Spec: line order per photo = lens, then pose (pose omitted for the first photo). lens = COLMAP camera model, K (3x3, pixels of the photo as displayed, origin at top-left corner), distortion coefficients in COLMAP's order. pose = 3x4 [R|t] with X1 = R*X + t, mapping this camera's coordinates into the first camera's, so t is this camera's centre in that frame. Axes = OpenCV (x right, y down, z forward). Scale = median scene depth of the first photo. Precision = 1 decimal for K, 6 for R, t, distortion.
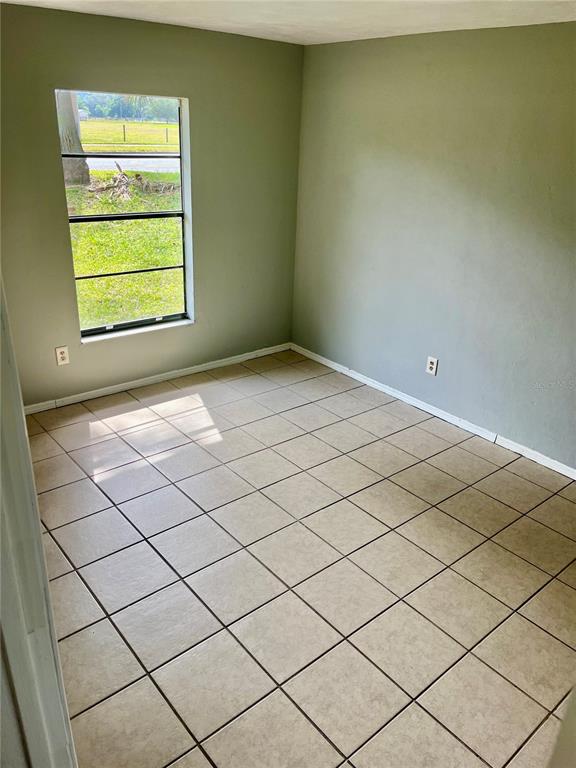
lens RADIAL K [[582.2, 0, 292.3], [0, 582.2, 380.2], [0, 0, 1]] dist [0.065300, -0.089043]
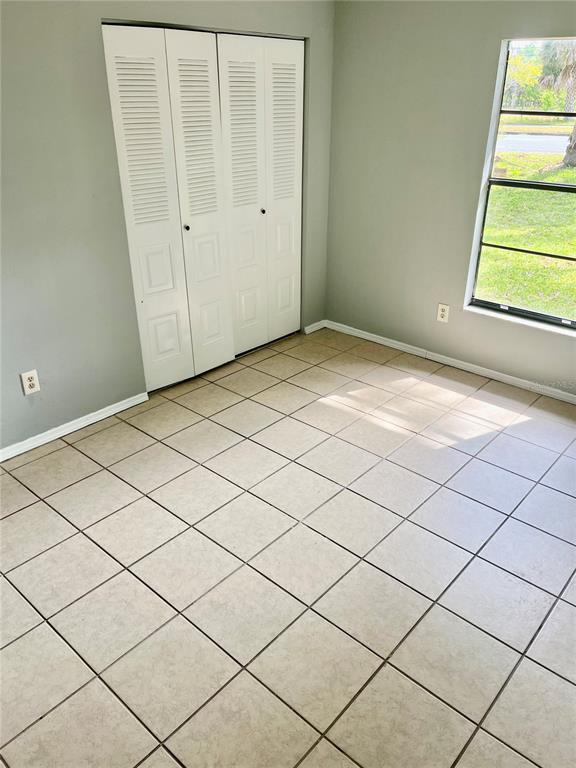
lens RADIAL K [[582.2, 0, 292.3], [0, 582.2, 380.2], [0, 0, 1]] dist [0.065300, -0.089043]
pose [[0.142727, 0.402925, -0.904036, 0.573122], [-0.390935, 0.862069, 0.322501, -0.177353], [0.909285, 0.307390, 0.280558, 0.542223]]
